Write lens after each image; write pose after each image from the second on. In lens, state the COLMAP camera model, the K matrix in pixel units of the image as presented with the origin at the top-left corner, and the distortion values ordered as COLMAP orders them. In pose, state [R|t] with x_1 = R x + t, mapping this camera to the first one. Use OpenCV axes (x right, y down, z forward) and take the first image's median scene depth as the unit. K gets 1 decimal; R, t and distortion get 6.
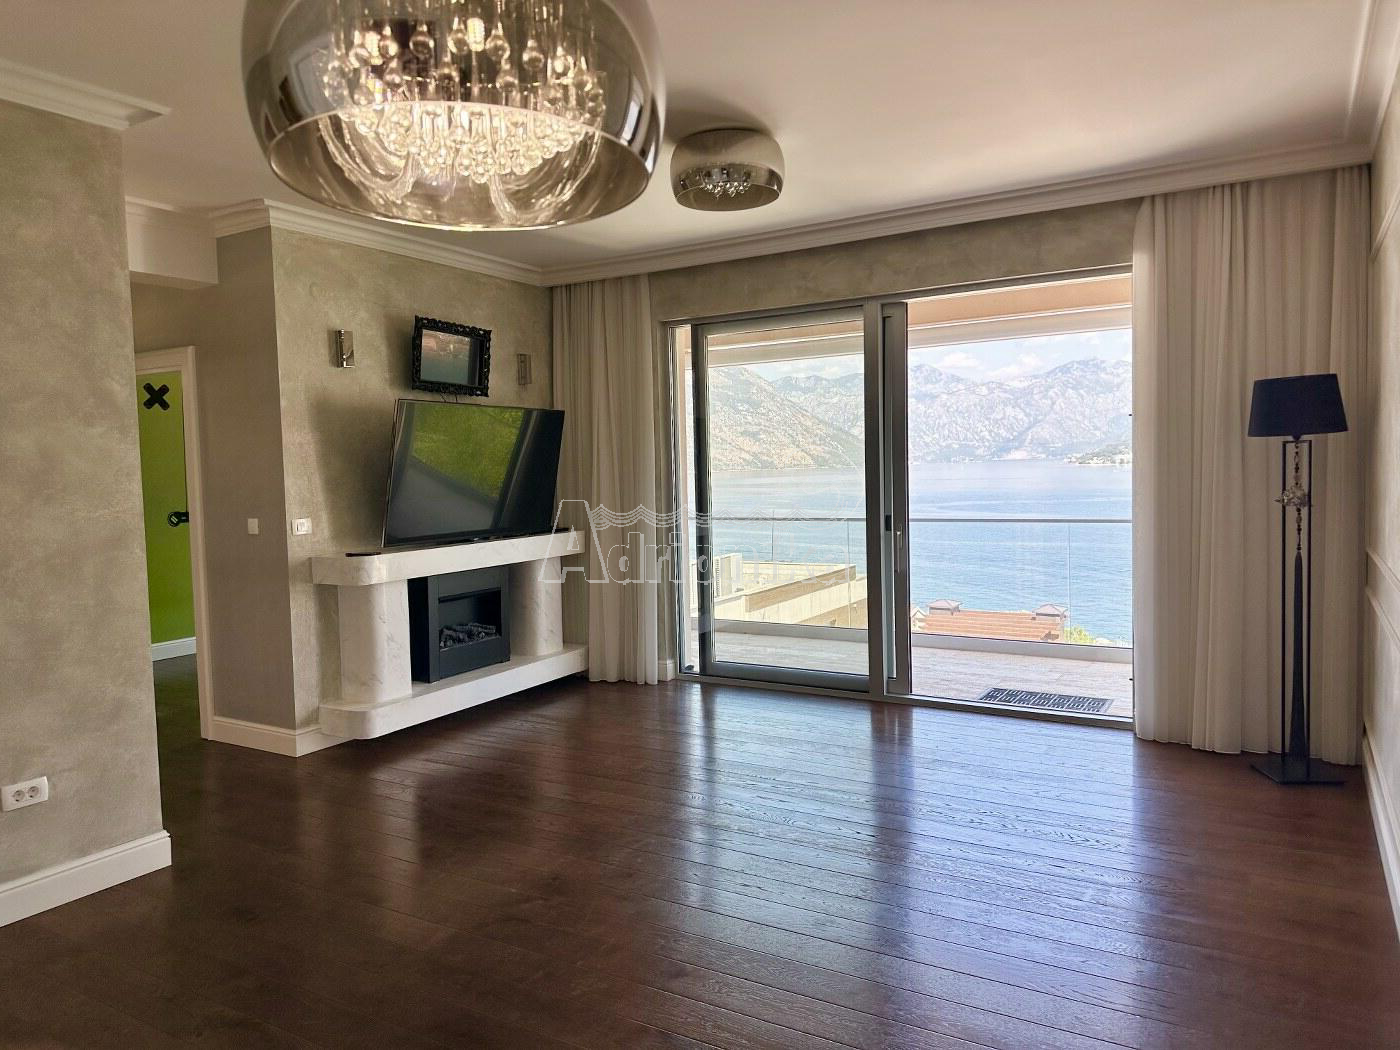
lens RADIAL K [[984.6, 0, 691.5], [0, 984.6, 519.8], [0, 0, 1]] dist [0.127524, -0.165972]
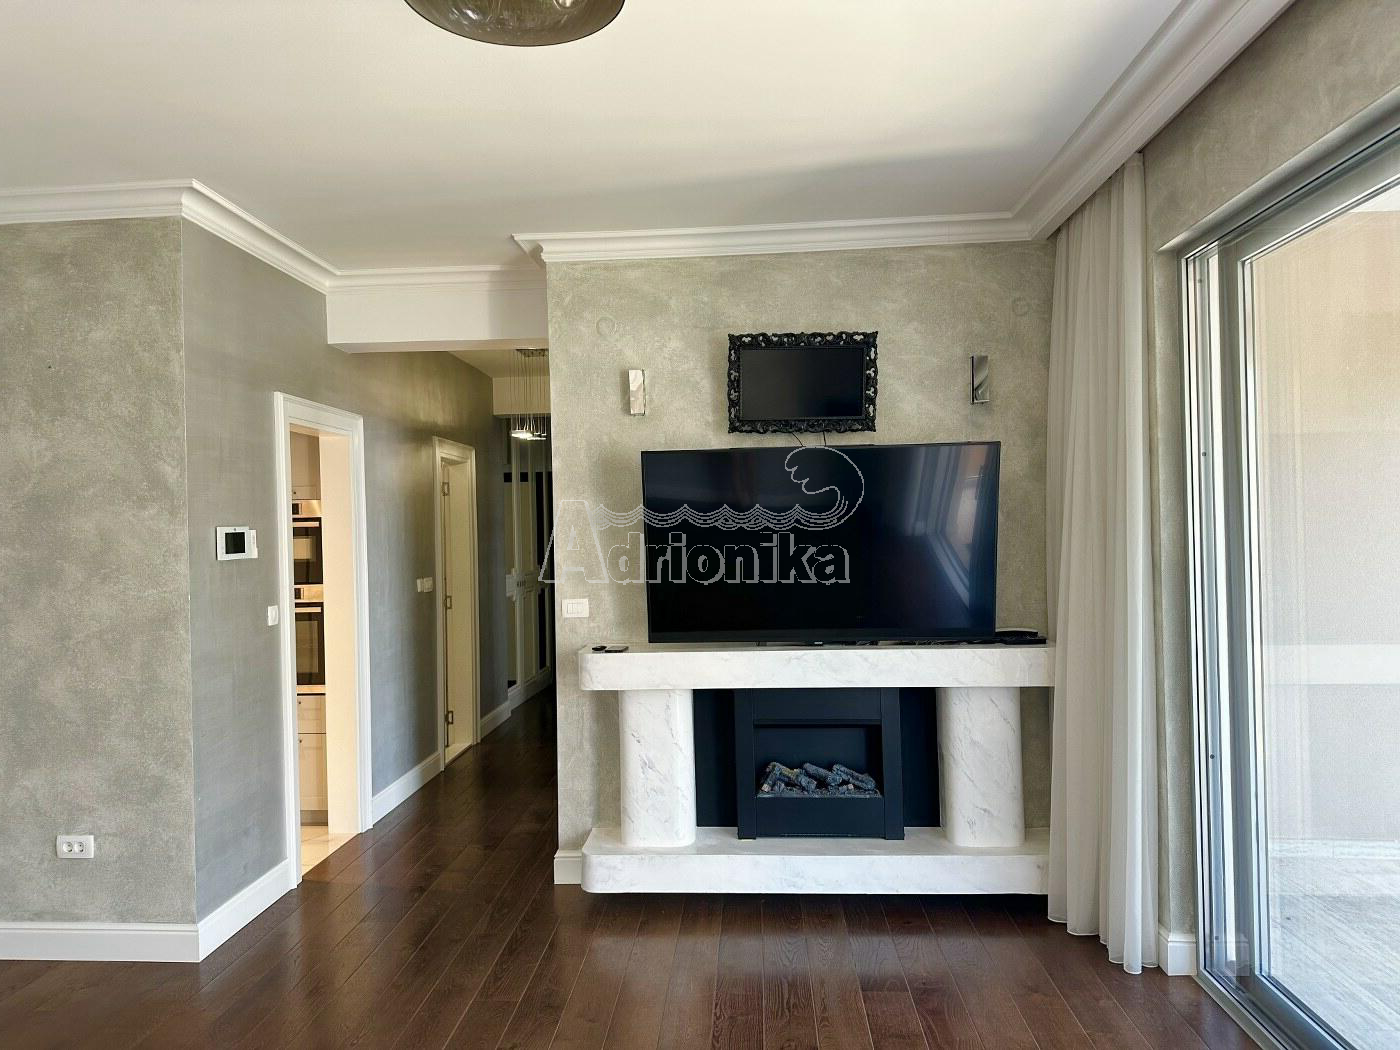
lens RADIAL K [[984.6, 0, 691.5], [0, 984.6, 519.8], [0, 0, 1]] dist [0.127524, -0.165972]
pose [[0.455361, 0.008029, -0.890271, 0.569168], [-0.037807, 0.999232, -0.010326, -0.089579], [0.889504, 0.038360, 0.455315, 1.003278]]
